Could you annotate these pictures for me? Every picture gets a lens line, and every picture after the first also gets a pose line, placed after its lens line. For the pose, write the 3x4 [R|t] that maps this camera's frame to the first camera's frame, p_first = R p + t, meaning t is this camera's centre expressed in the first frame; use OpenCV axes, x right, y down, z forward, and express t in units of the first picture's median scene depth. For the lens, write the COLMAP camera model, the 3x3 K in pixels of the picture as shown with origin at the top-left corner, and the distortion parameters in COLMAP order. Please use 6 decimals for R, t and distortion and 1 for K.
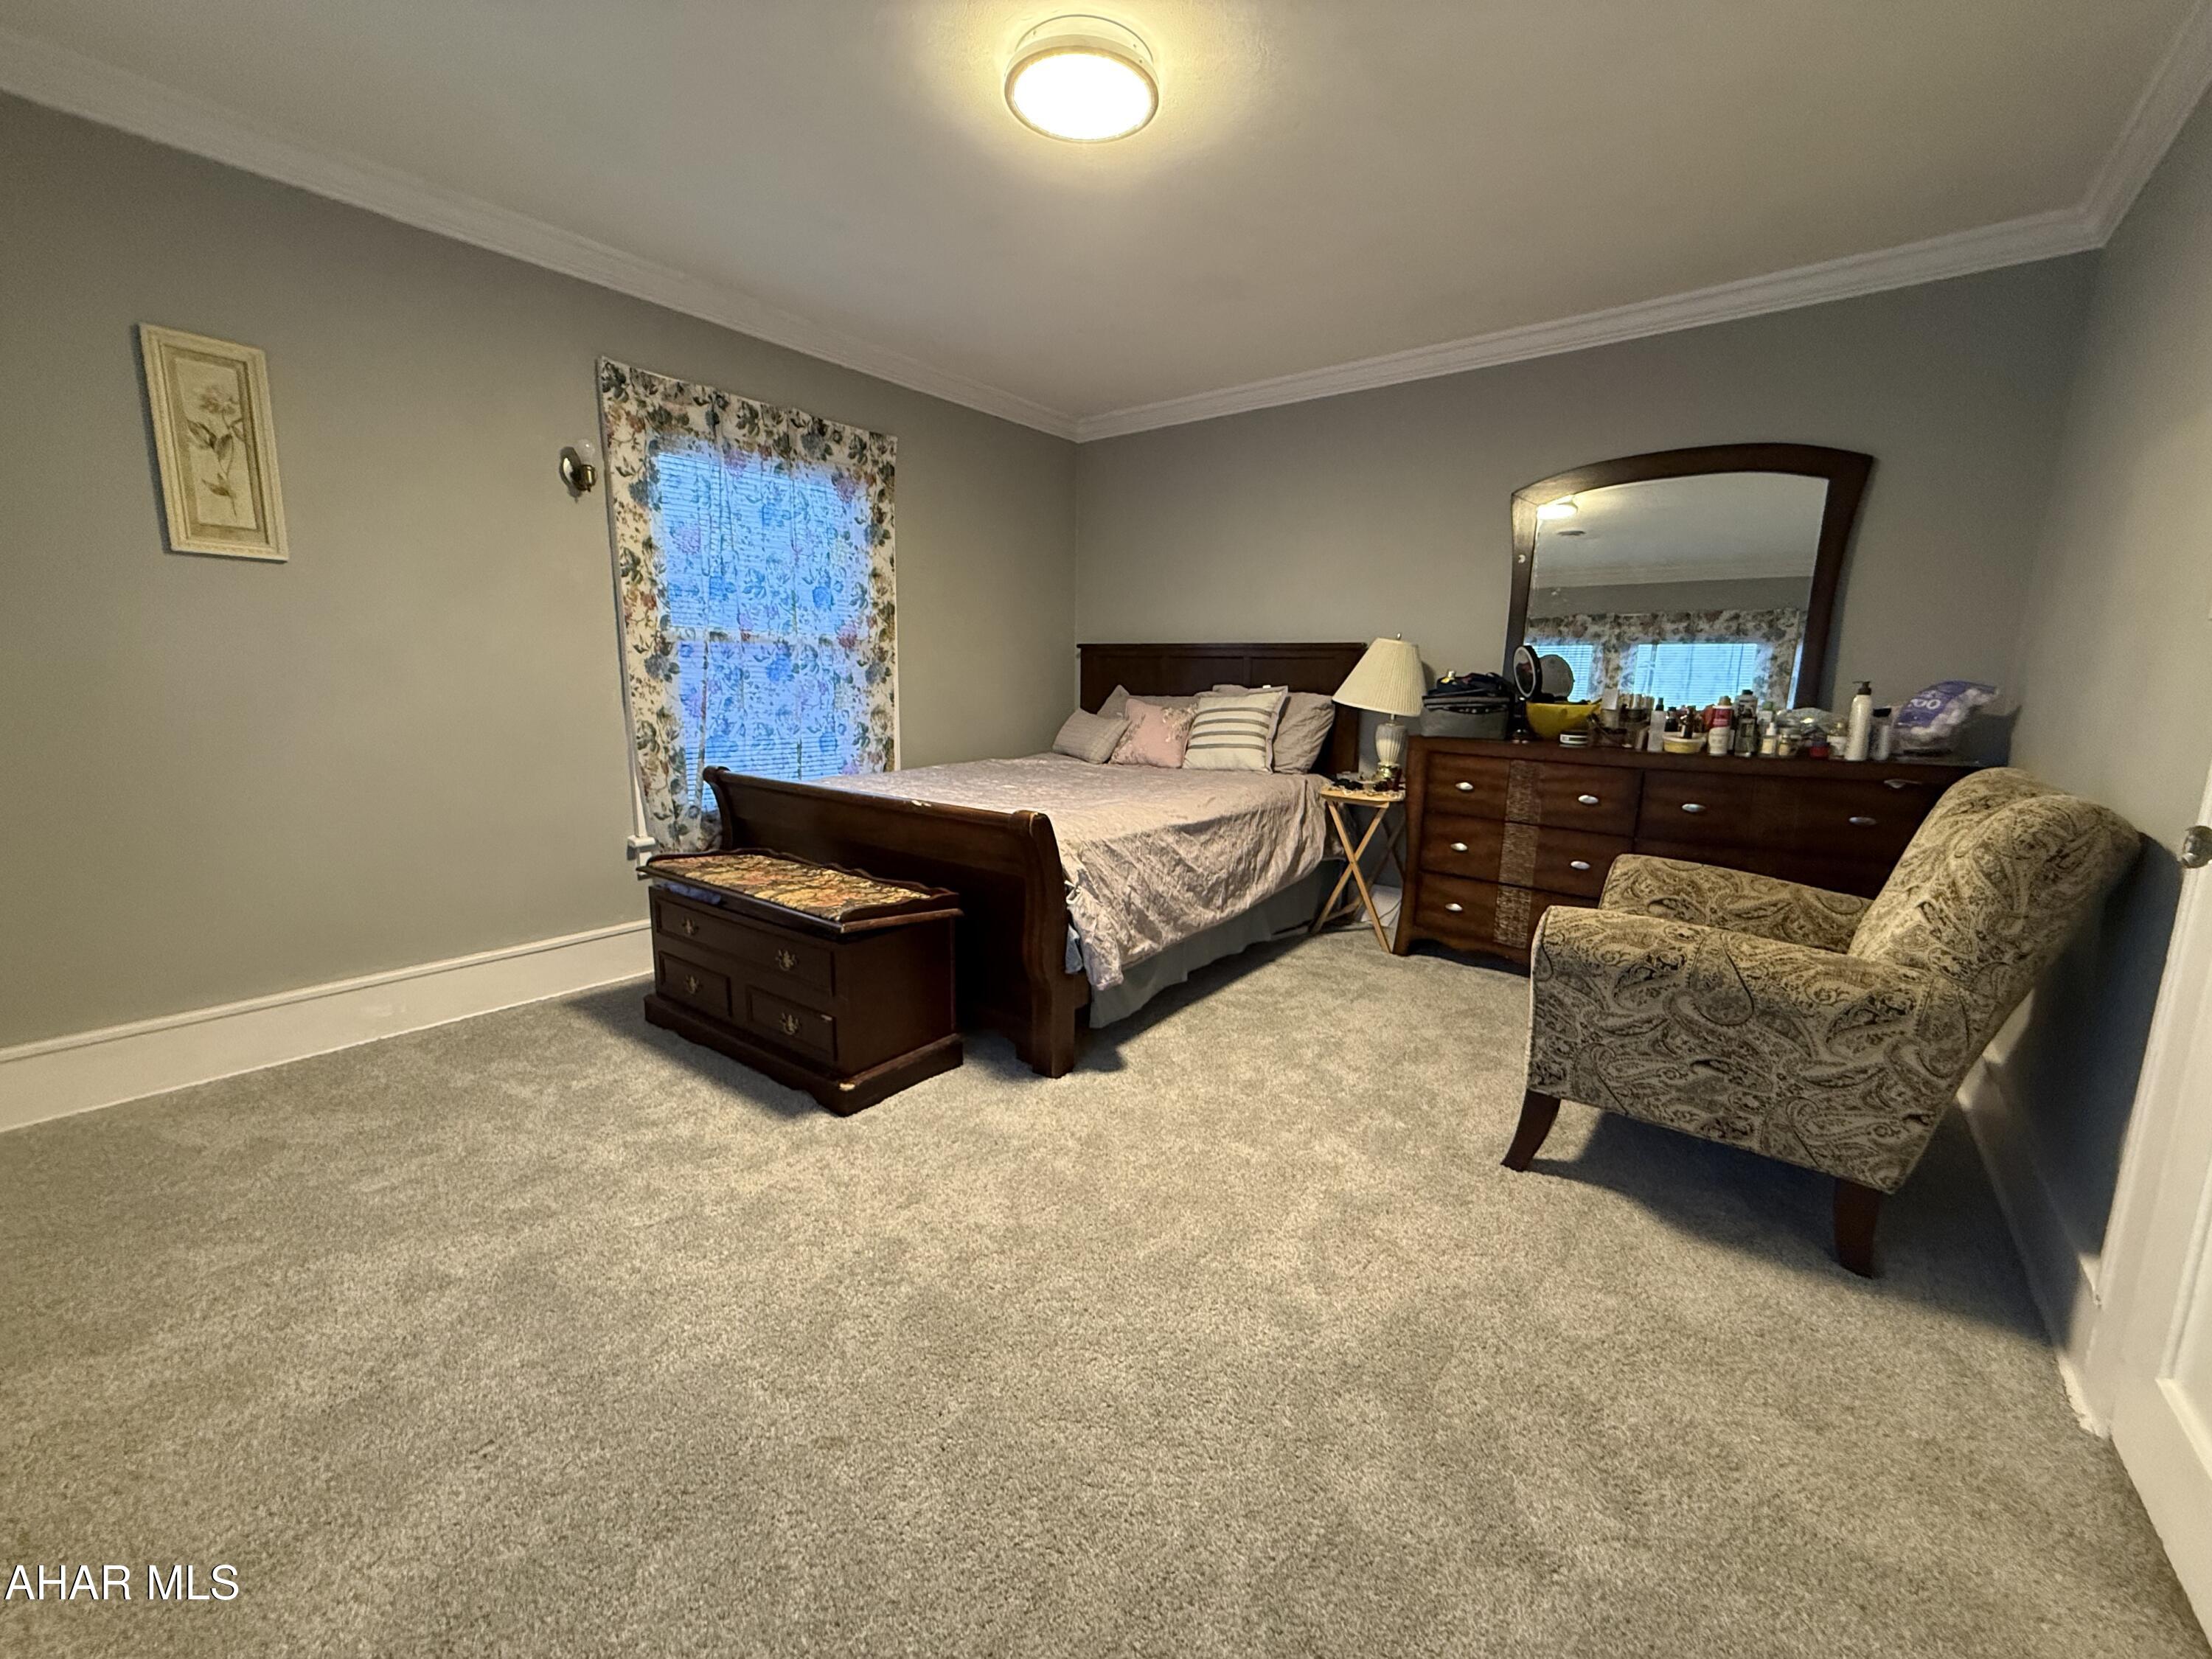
lens RADIAL K [[885.6, 0, 1106.0], [0, 885.6, 829.5], [0, 0, 1]] dist [0.001322, 0.000113]
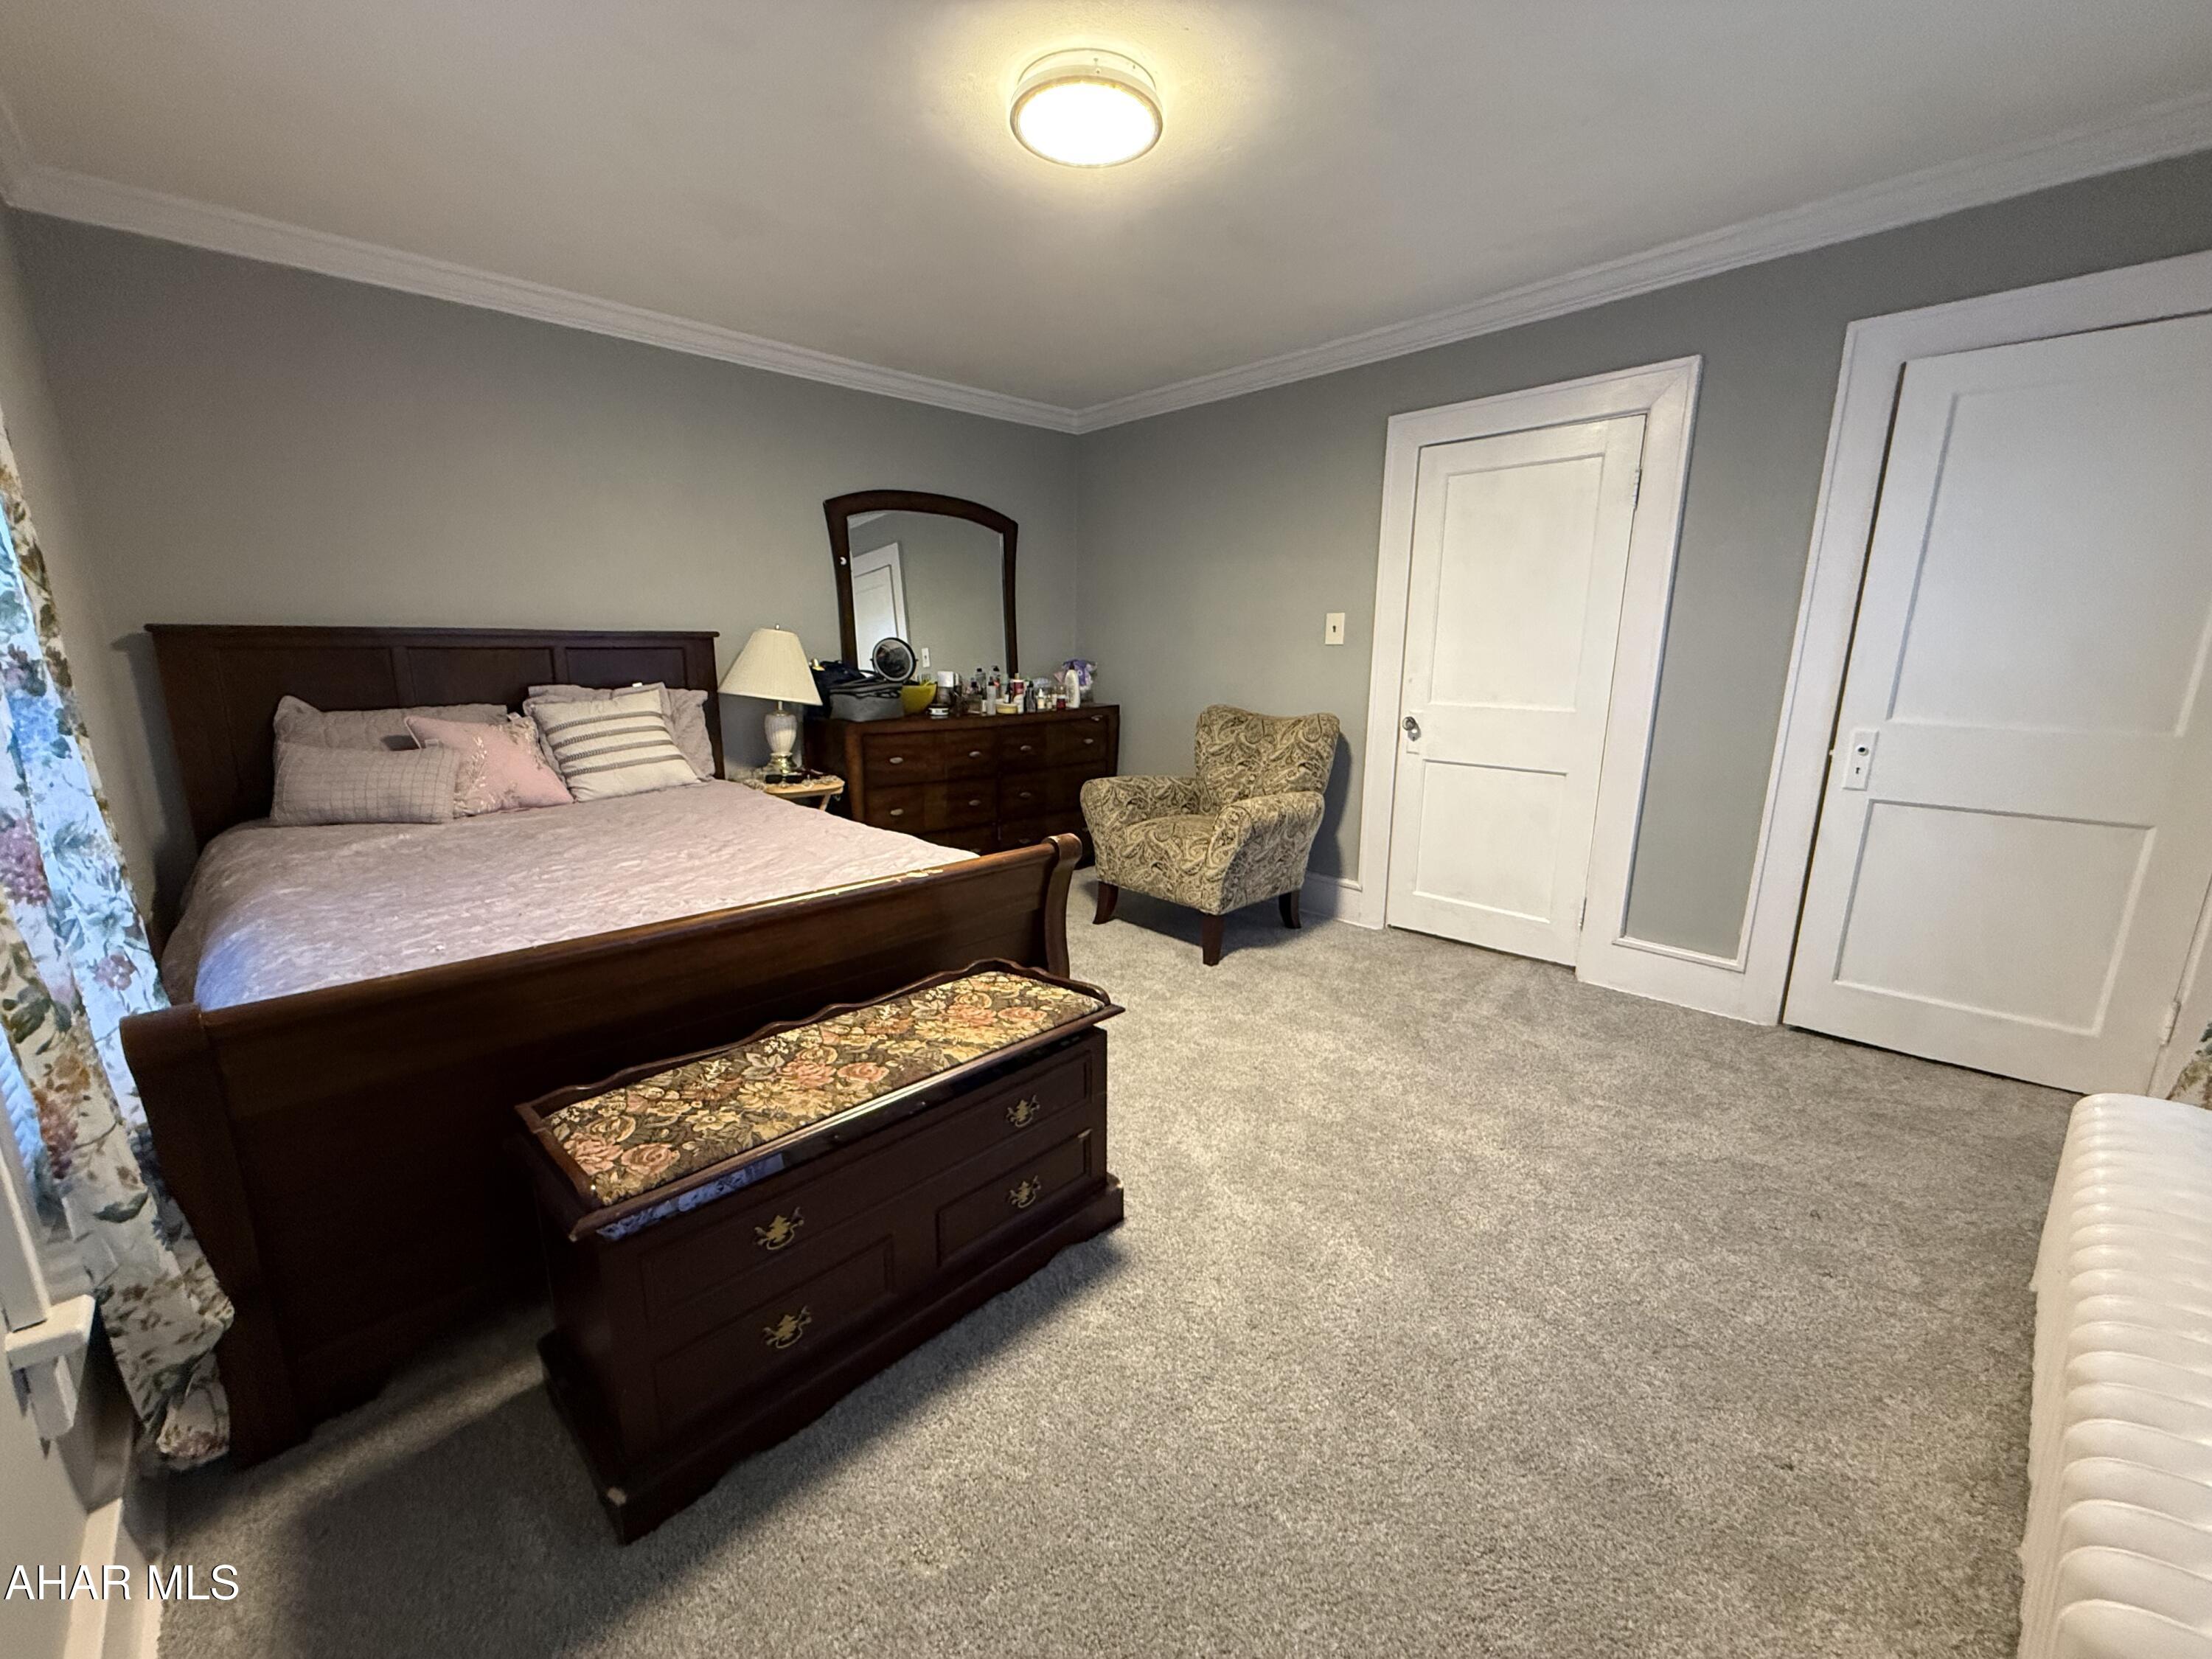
lens RADIAL K [[872.8, 0, 1100.0], [0, 872.8, 832.8], [0, 0, 1]] dist [-0.001100, 0.000032]
pose [[0.148503, -0.215400, 0.965168, -0.686144], [0.182561, 0.965186, 0.187315, -0.123947], [-0.971915, 0.148386, 0.182656, 0.553822]]
